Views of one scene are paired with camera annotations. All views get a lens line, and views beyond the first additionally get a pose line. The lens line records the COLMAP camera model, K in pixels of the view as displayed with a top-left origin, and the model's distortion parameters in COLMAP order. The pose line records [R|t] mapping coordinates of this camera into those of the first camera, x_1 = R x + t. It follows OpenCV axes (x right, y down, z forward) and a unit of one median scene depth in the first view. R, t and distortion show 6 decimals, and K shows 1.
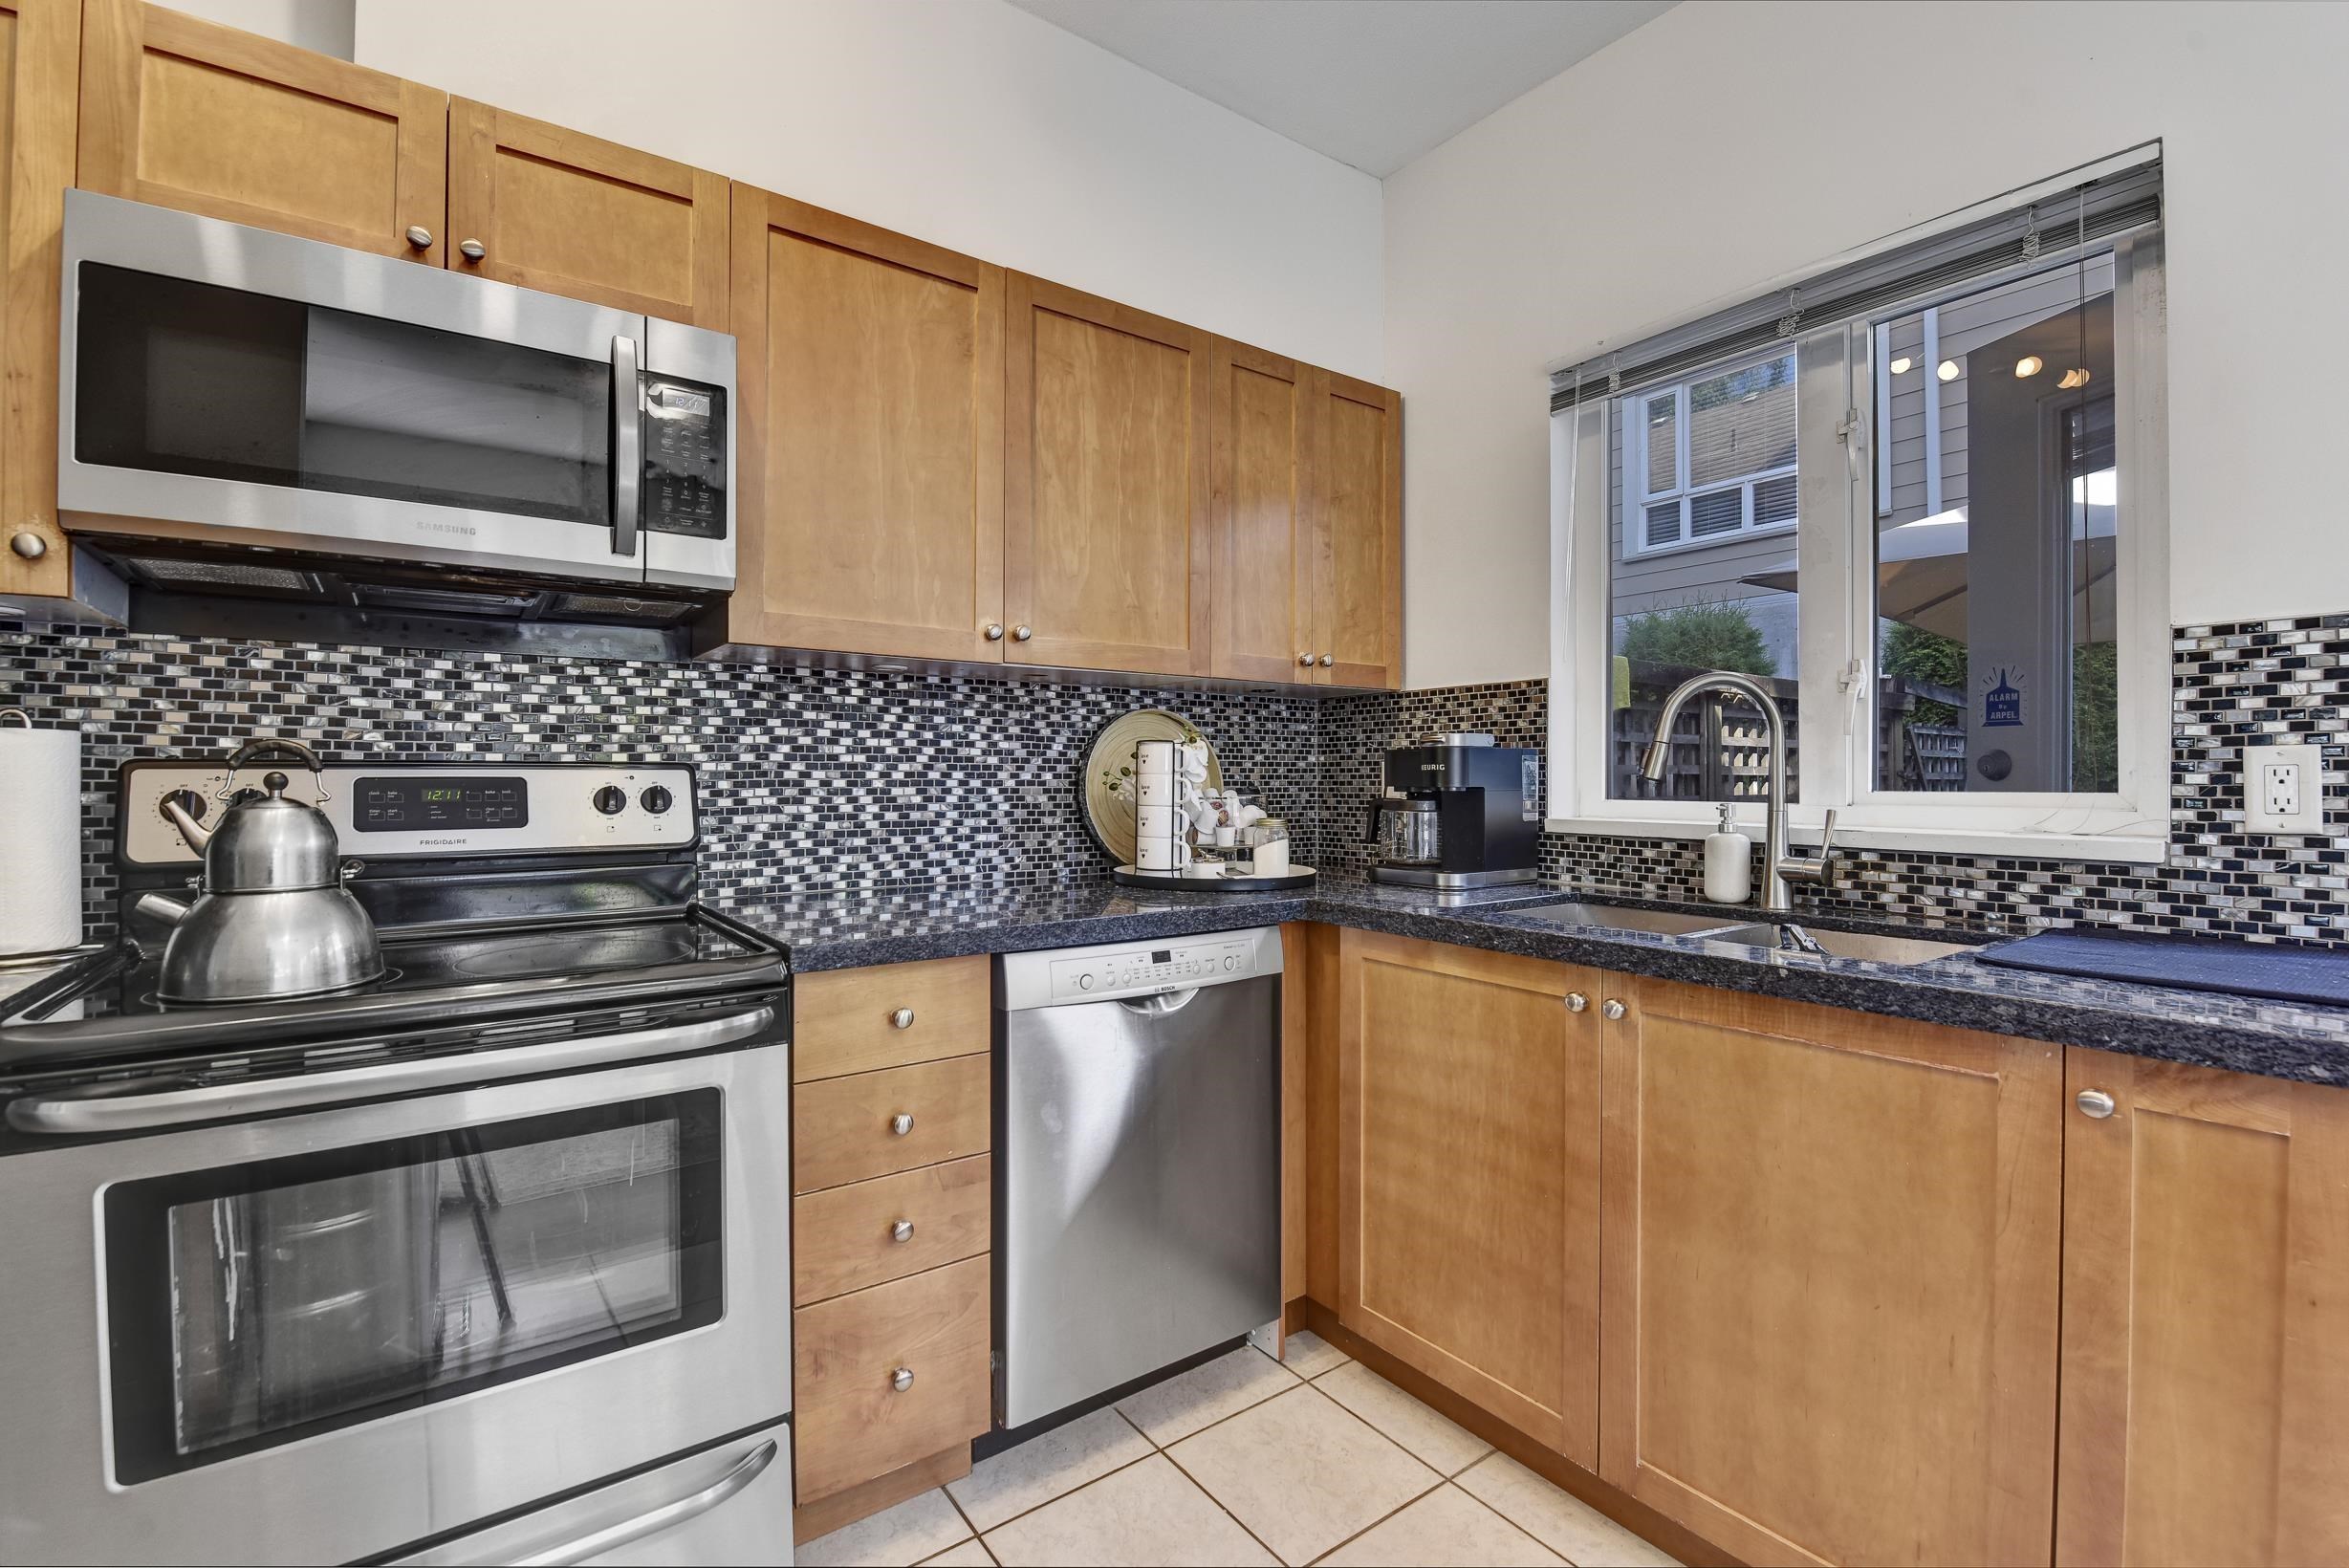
lens RADIAL K [[1019.3, 0, 1205.3], [0, 1019.3, 781.0], [0, 0, 1]] dist [-0.002774, -0.010076]
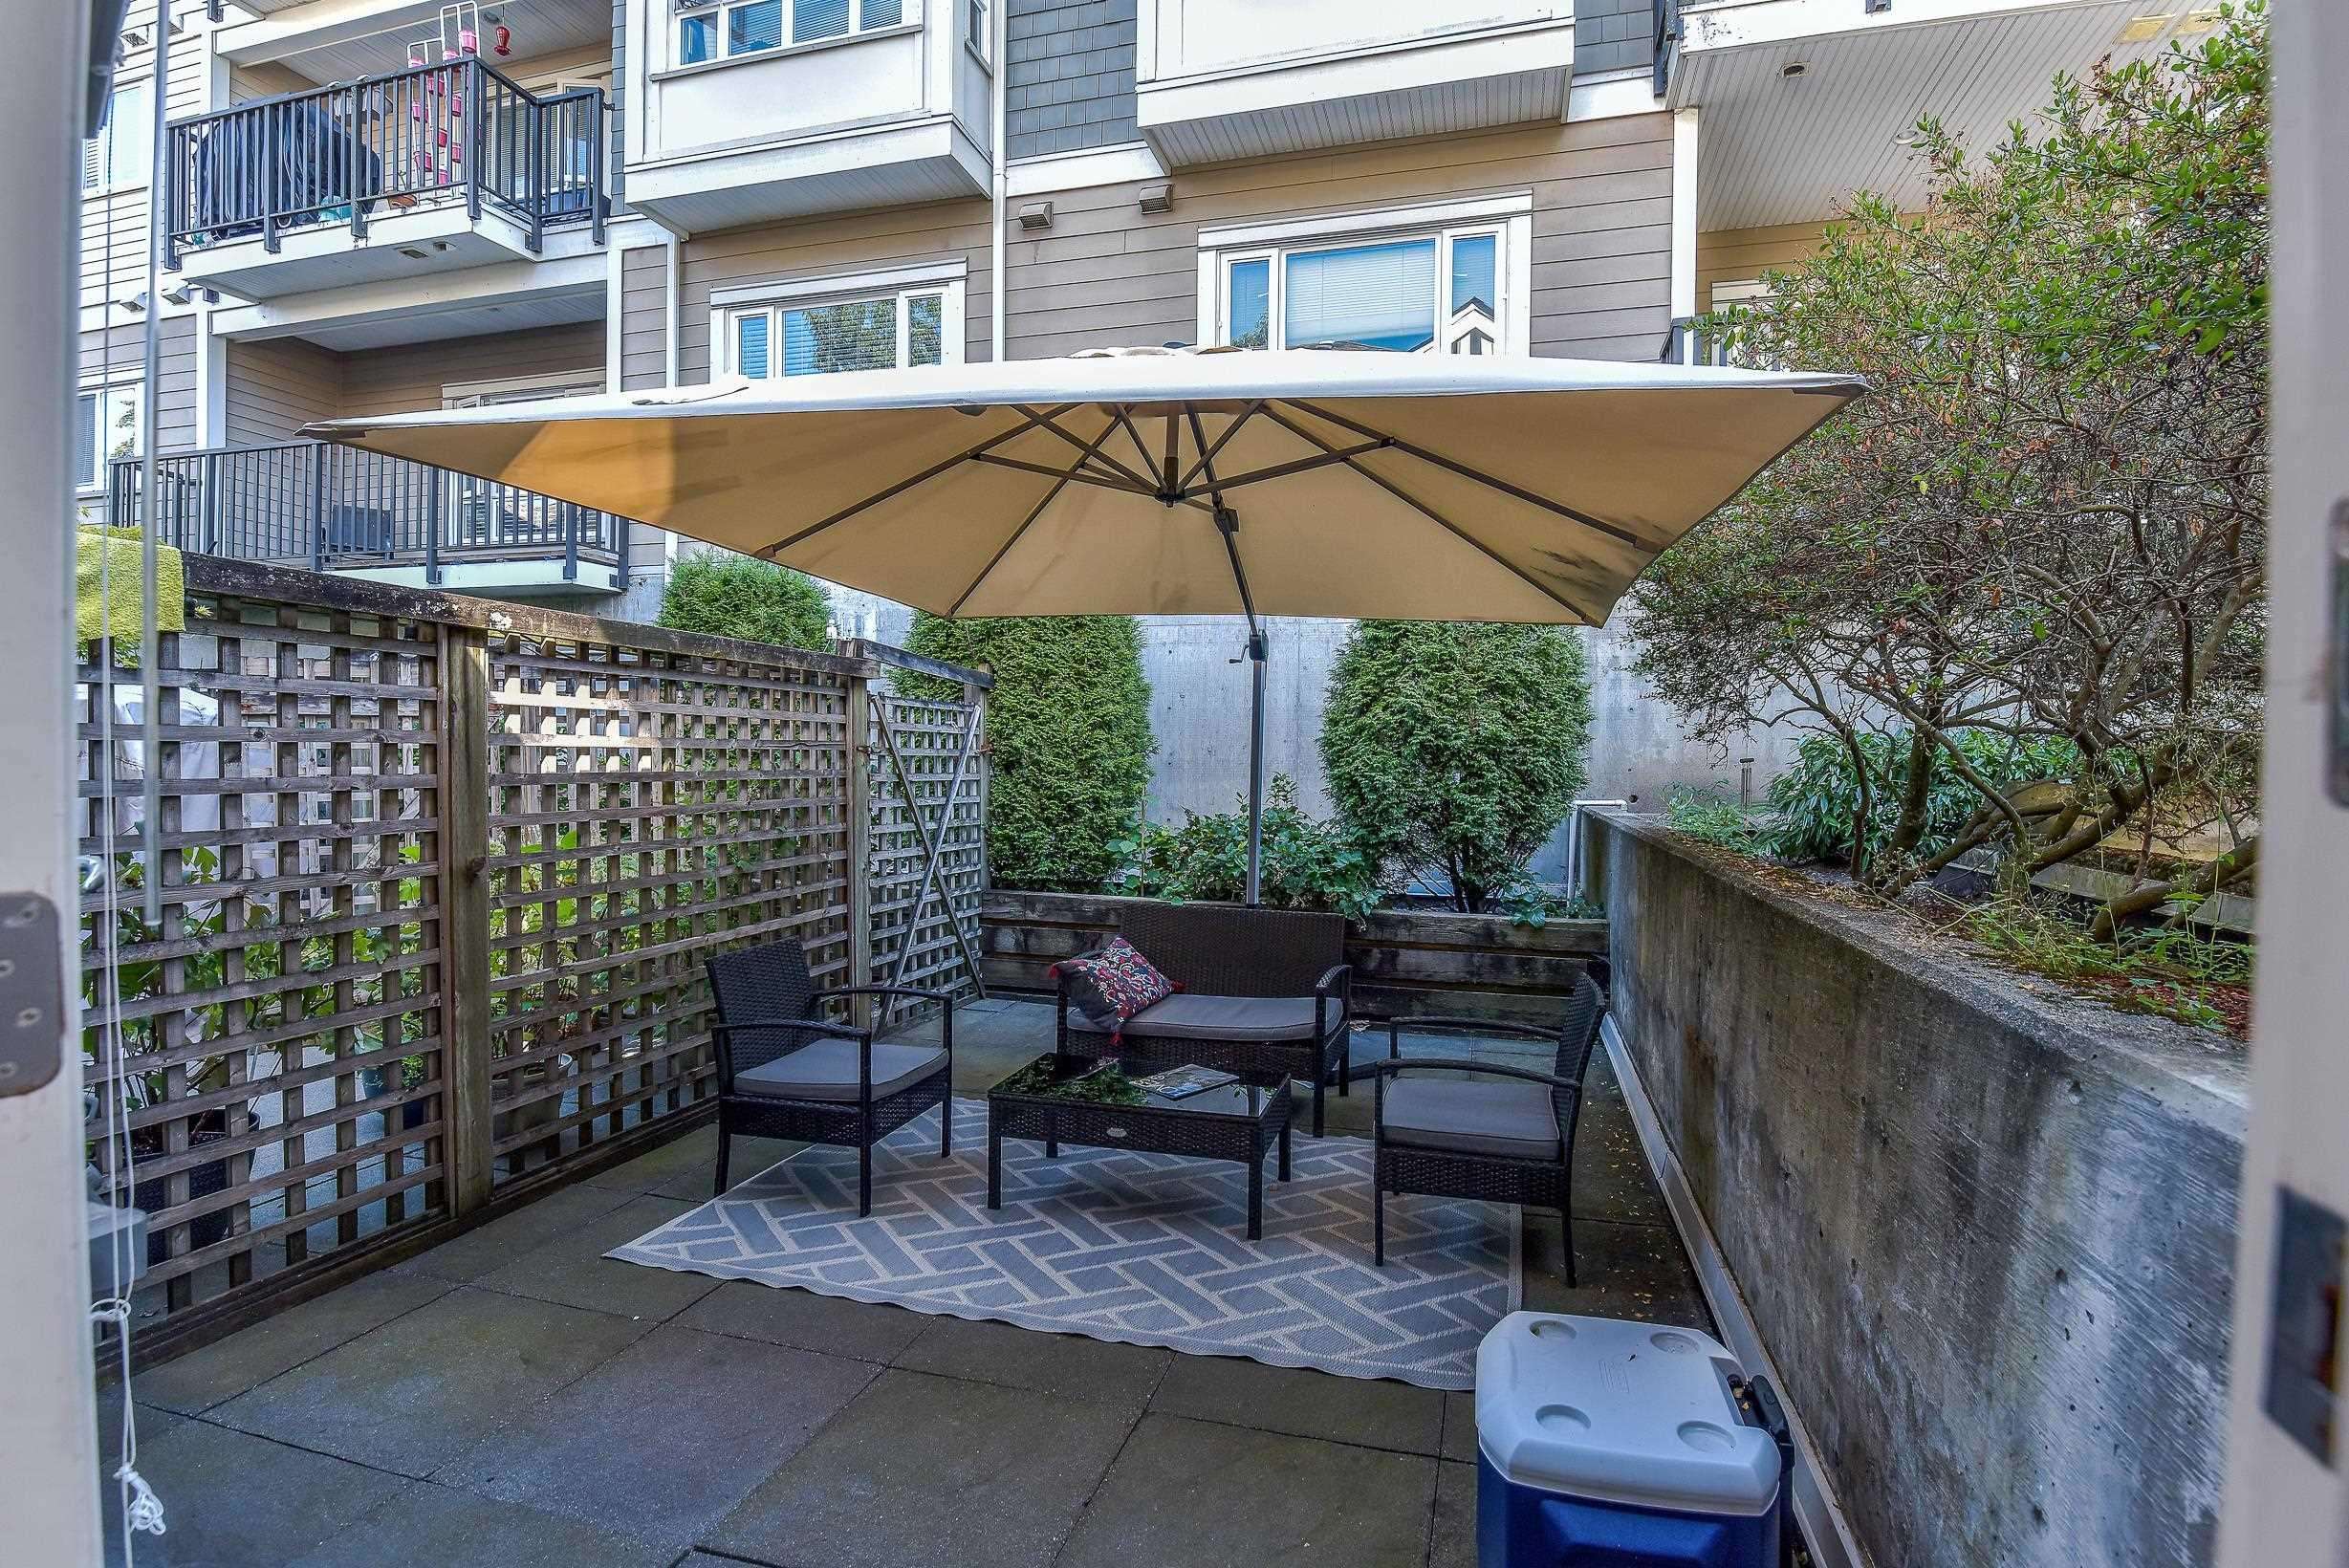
lens RADIAL K [[989.8, 0, 1149.1], [0, 989.8, 770.4], [0, 0, 1]] dist [-0.004415, -0.000162]
pose [[0.836085, 0.000781, 0.548599, 0.992428], [-0.009224, 0.999878, 0.012634, -0.002726], [-0.548522, -0.015623, 0.835990, 0.293954]]
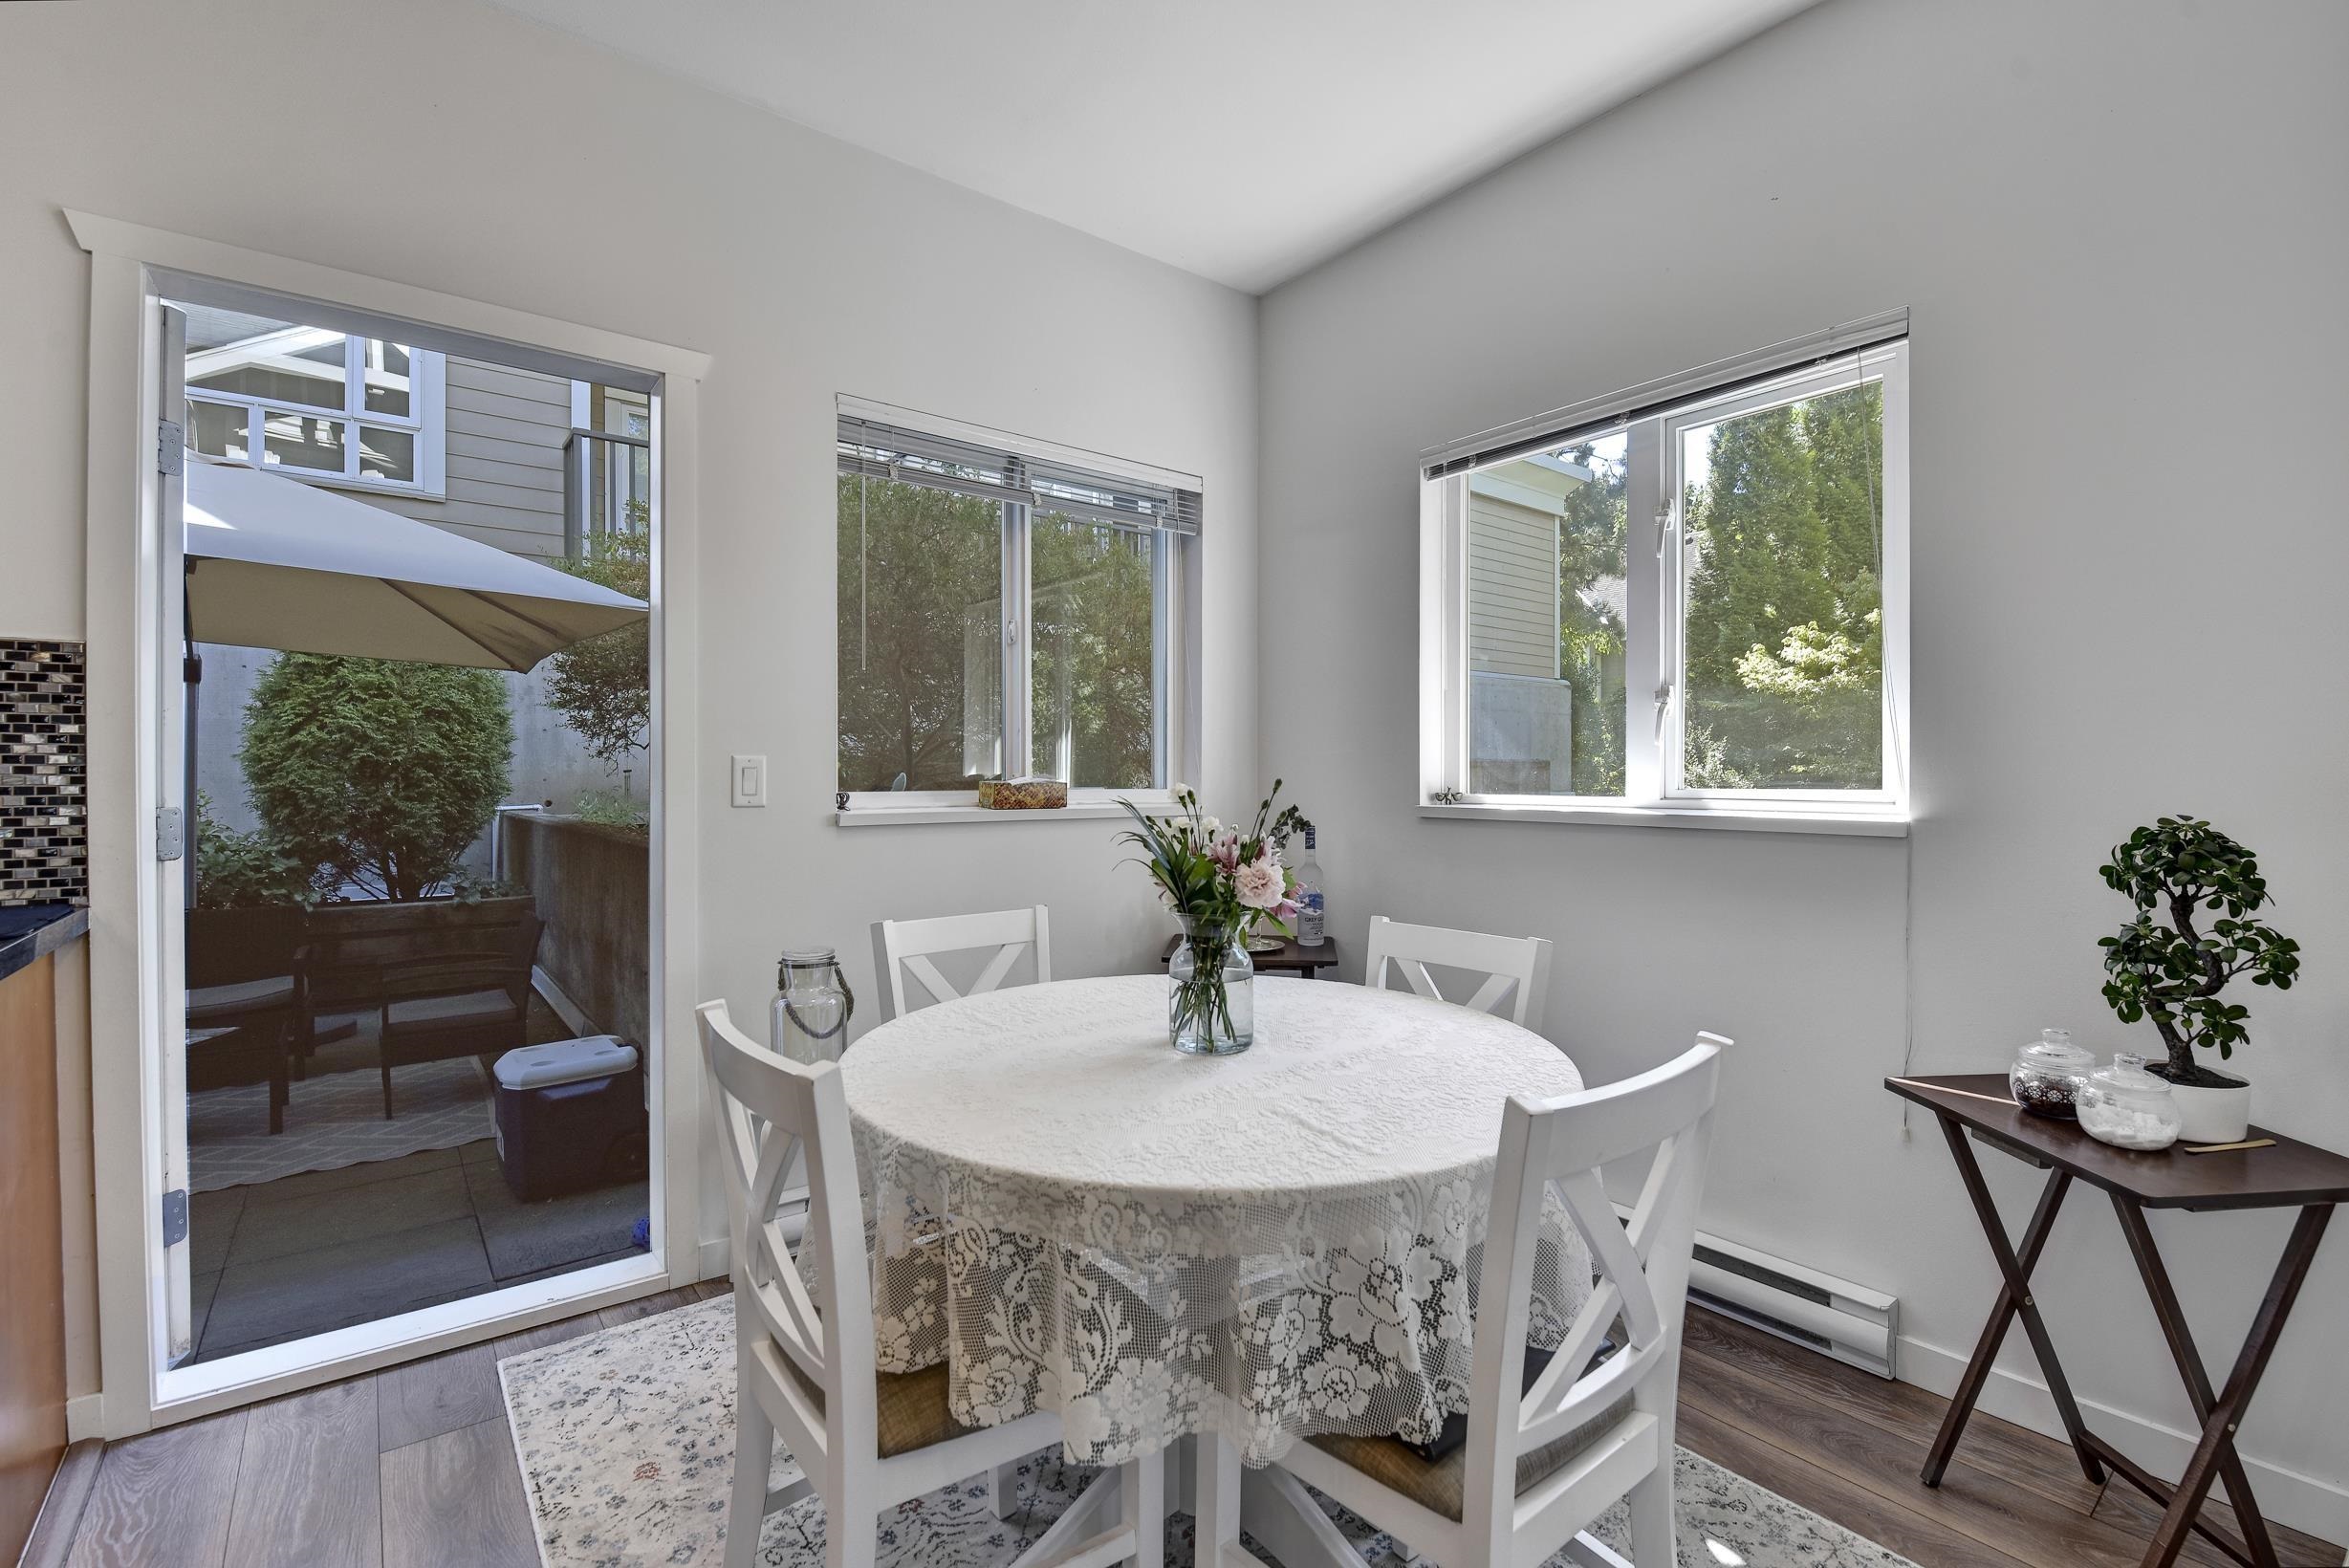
lens RADIAL K [[1035.1, 0, 1174.5], [0, 1035.1, 784.0], [0, 0, 1]] dist [-0.003252, -0.009850]
pose [[-0.021253, -0.010186, 0.999722, -0.105152], [0.003390, 0.999942, 0.010260, 0.004183], [-0.999768, 0.003607, -0.021217, -0.297971]]
